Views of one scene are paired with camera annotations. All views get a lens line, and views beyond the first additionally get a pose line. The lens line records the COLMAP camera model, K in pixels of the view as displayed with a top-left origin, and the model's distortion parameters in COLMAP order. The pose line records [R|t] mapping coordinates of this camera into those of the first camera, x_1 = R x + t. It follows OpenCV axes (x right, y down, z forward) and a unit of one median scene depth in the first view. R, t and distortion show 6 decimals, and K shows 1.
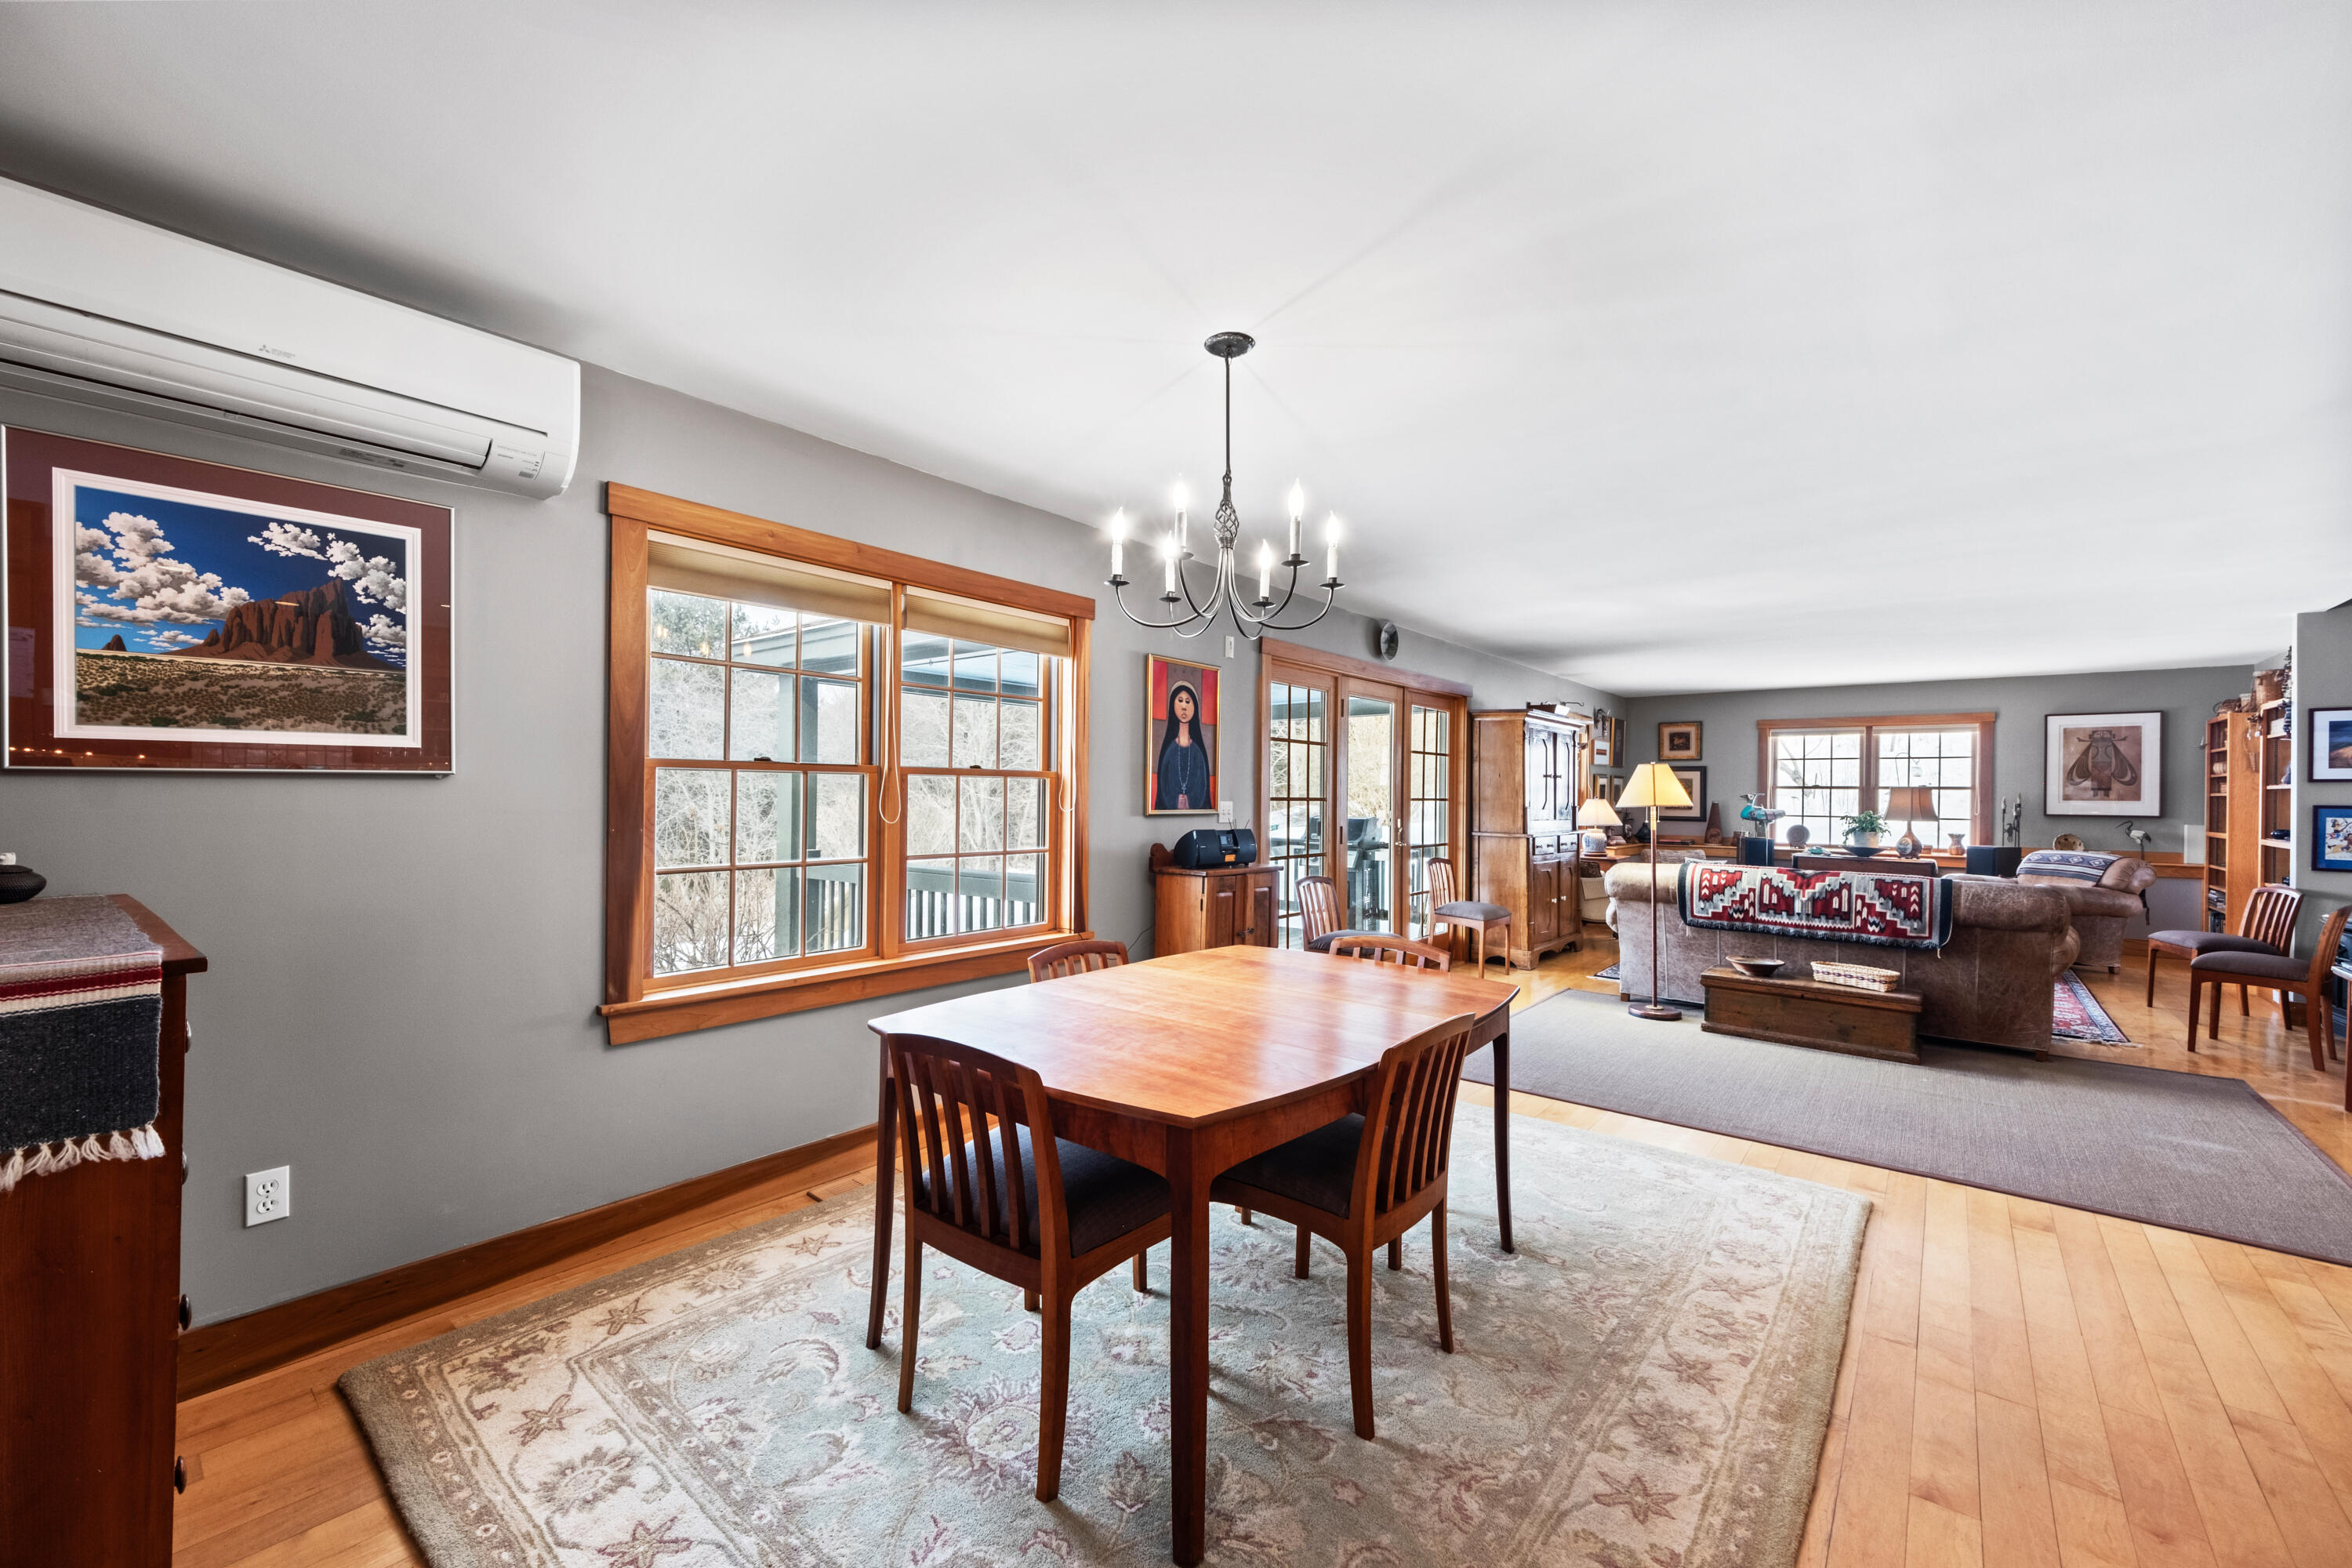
lens RADIAL K [[927.9, 0, 1170.8], [0, 927.9, 799.1], [0, 0, 1]] dist [0.007665, -0.002609]
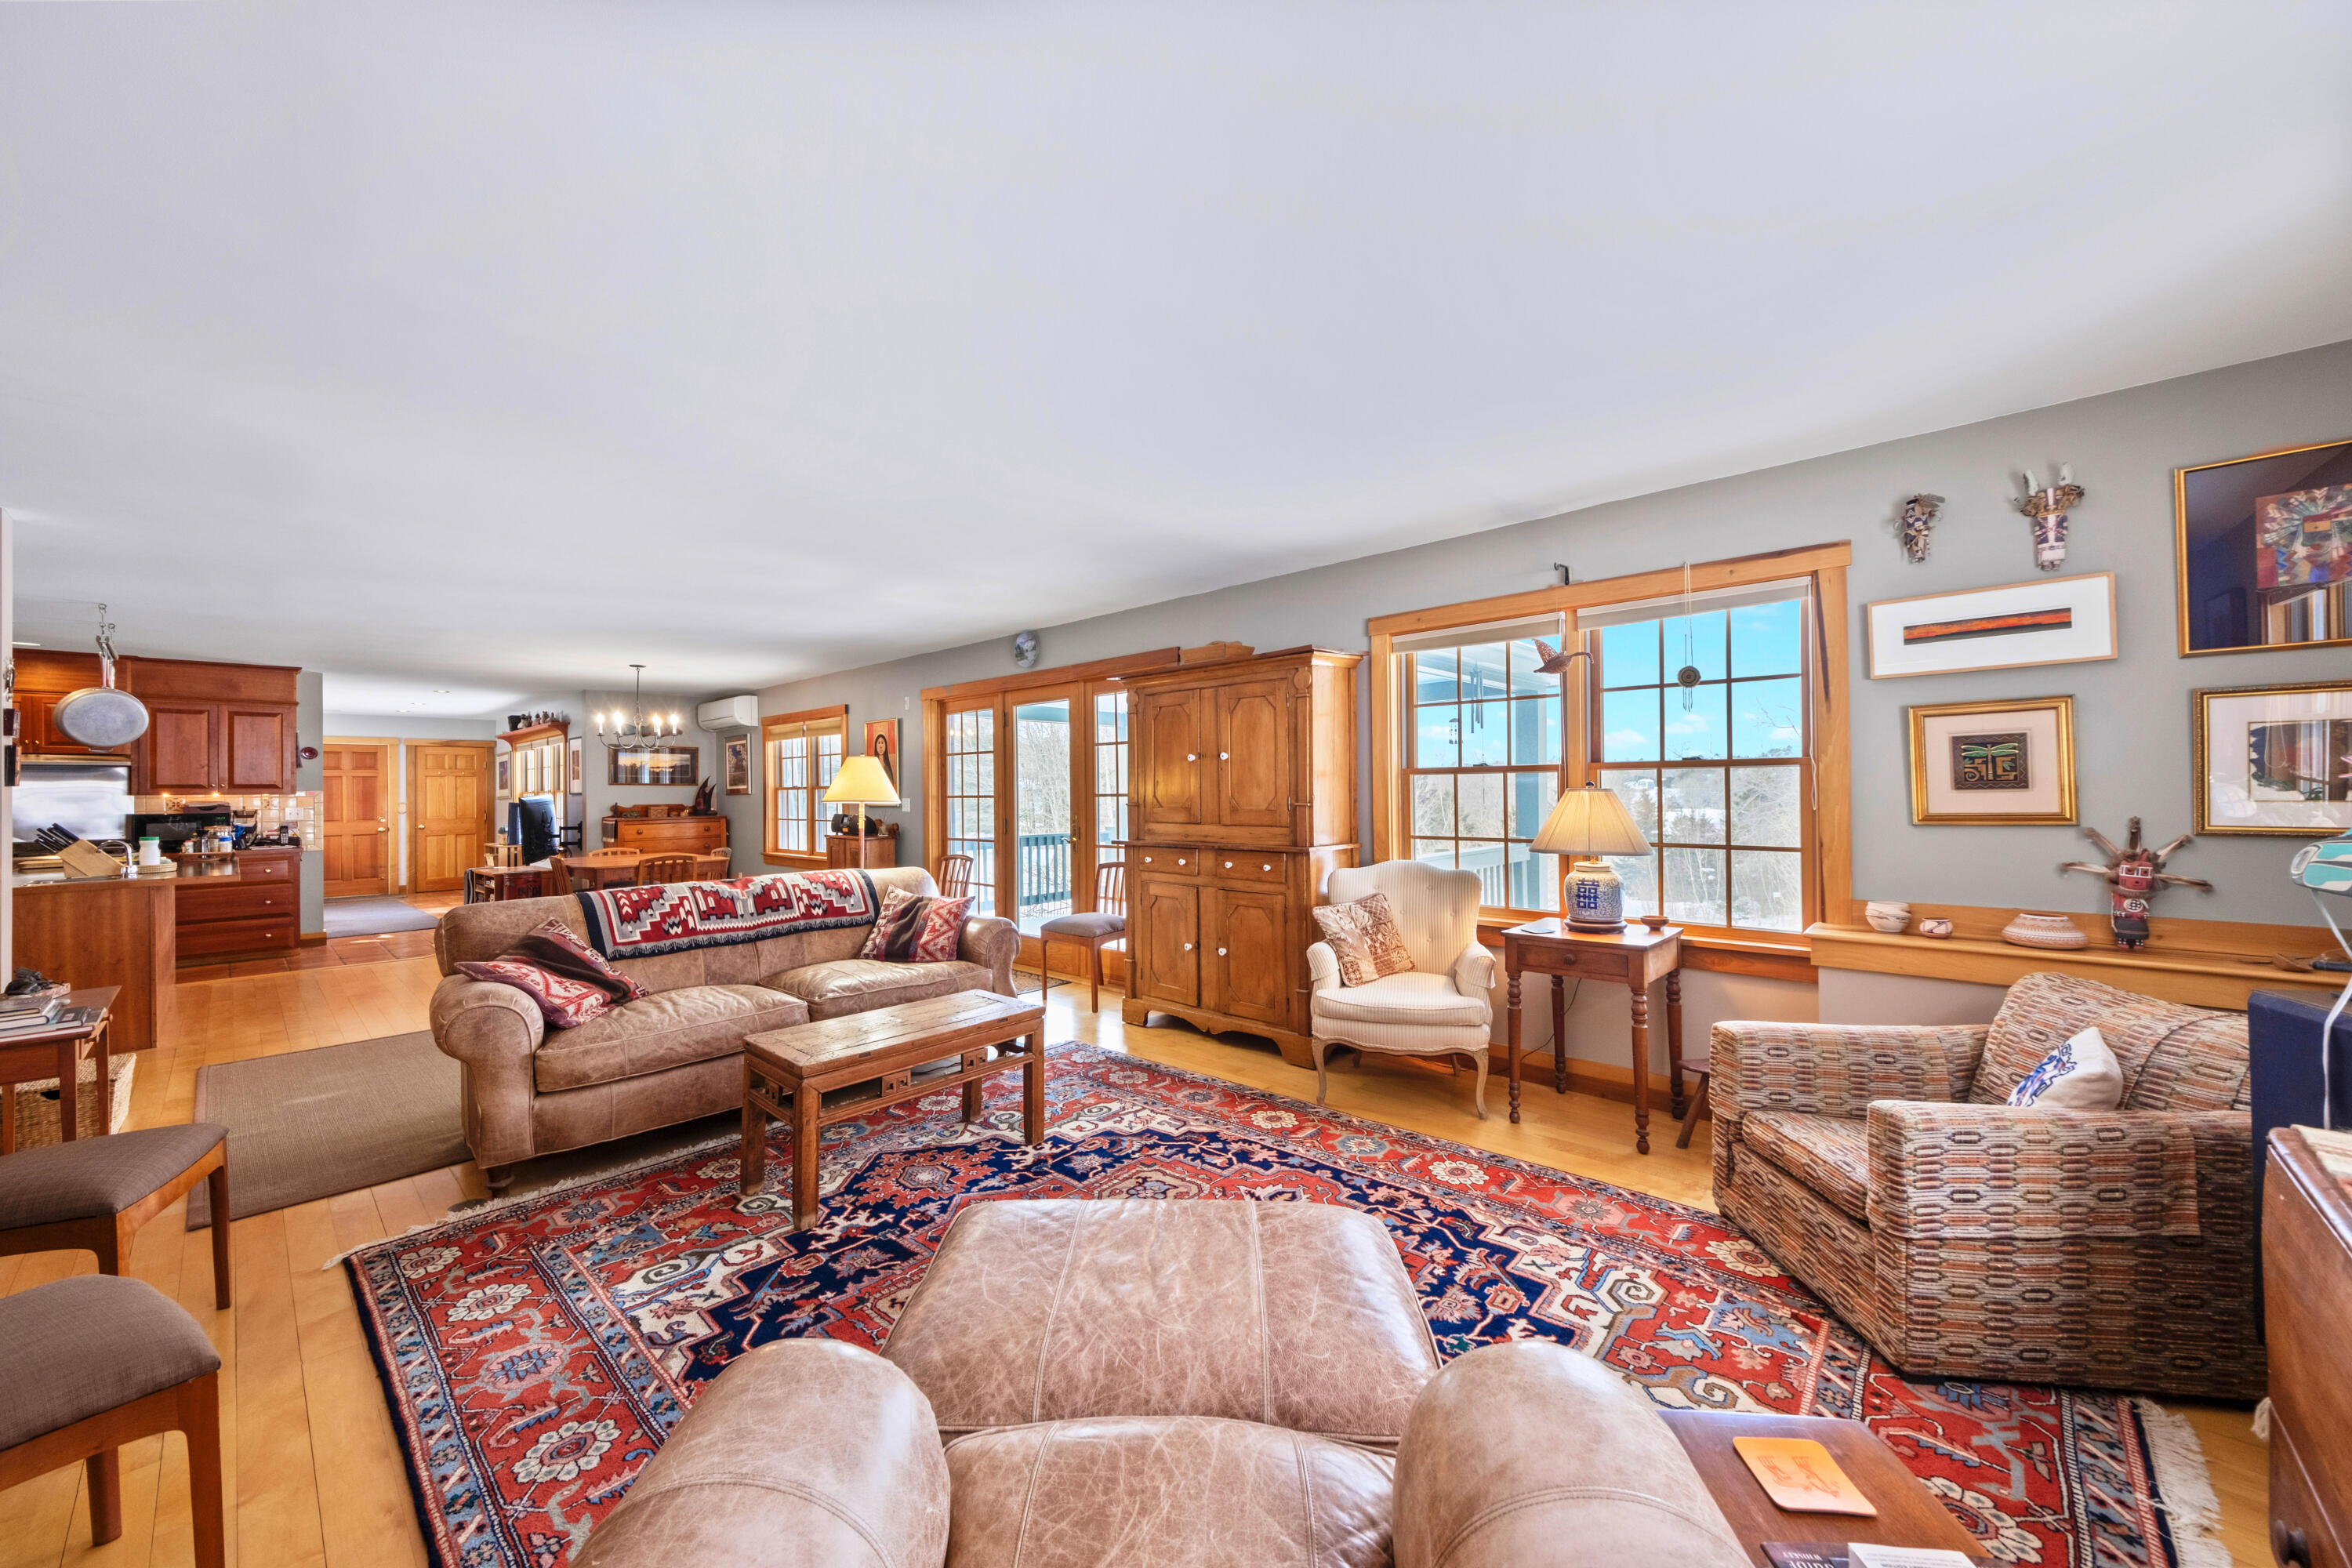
lens RADIAL K [[868.7, 0, 1172.6], [0, 868.7, 784.2], [0, 0, 1]] dist [0.012090, -0.001998]
pose [[-0.055738, -0.018600, -0.998272, 1.509326], [0.005845, 0.999803, -0.018955, 0.008201], [0.998428, -0.006892, -0.055619, 1.500576]]
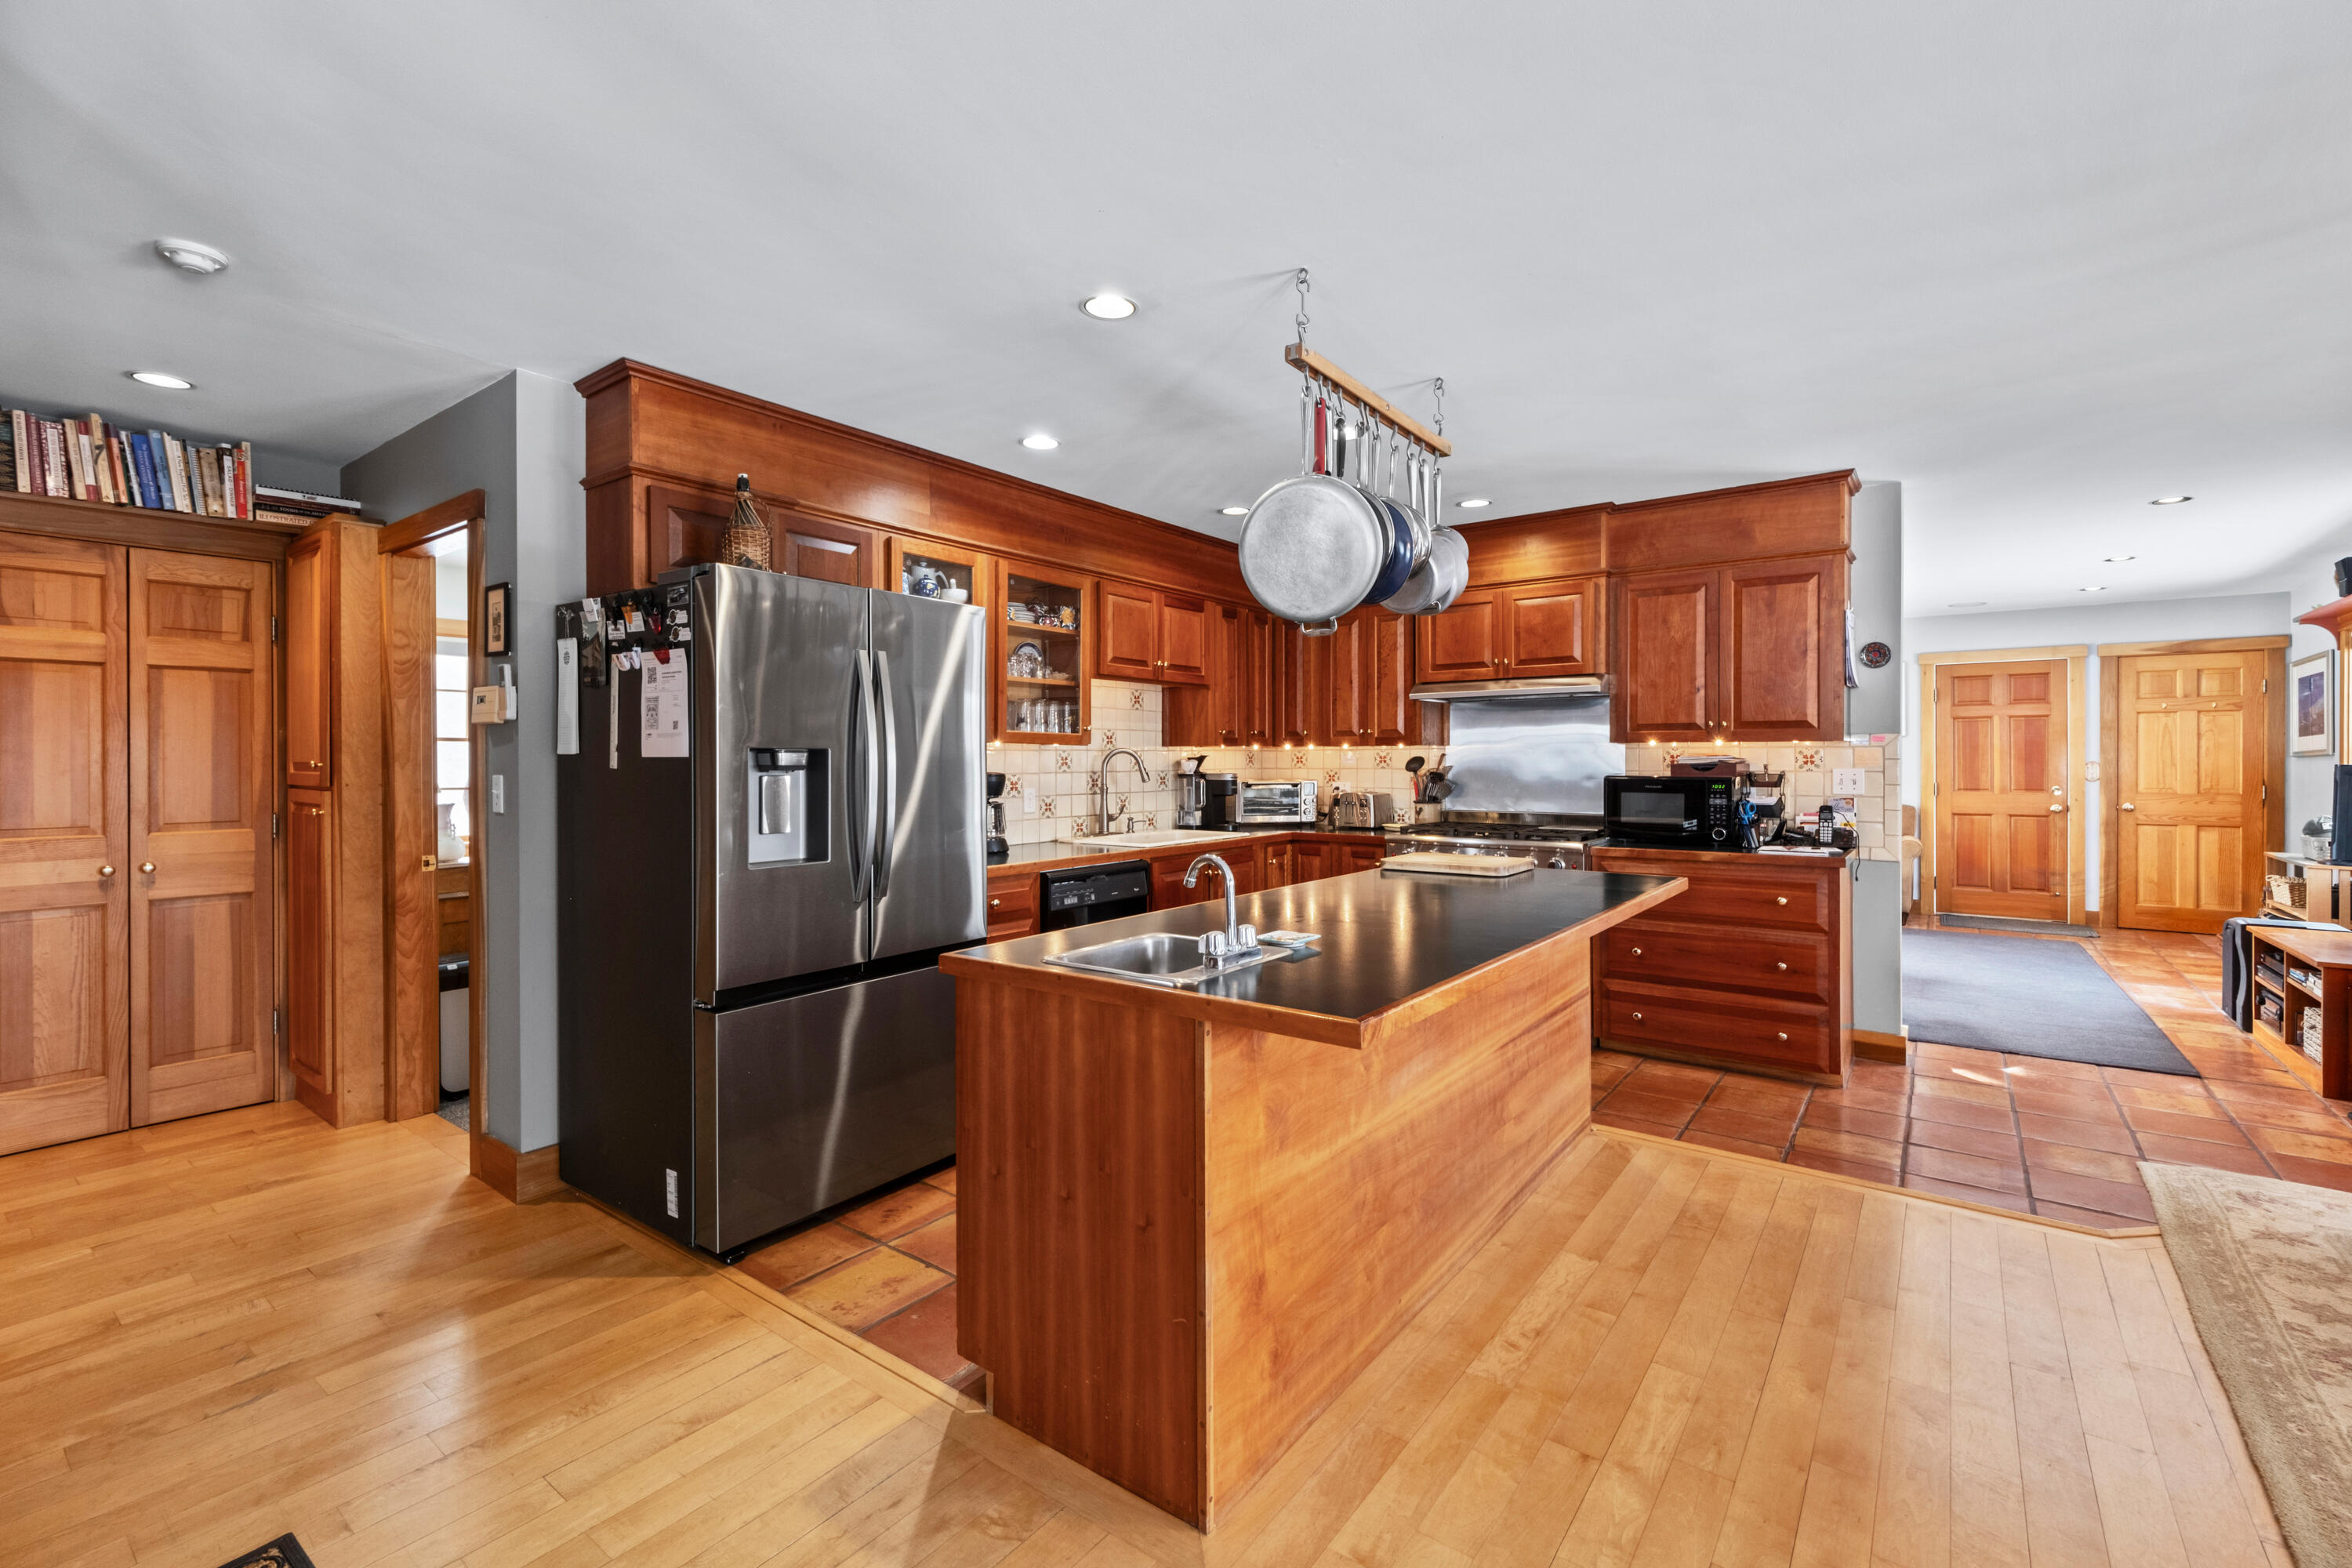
lens RADIAL K [[1007.1, 0, 1195.1], [0, 1007.1, 761.9], [0, 0, 1]] dist [0.013076, -0.005183]
pose [[-0.998482, -0.009516, -0.054244, 0.656436], [-0.009914, 0.999926, 0.007081, 0.004502], [0.054173, 0.007608, -0.998503, 0.705008]]
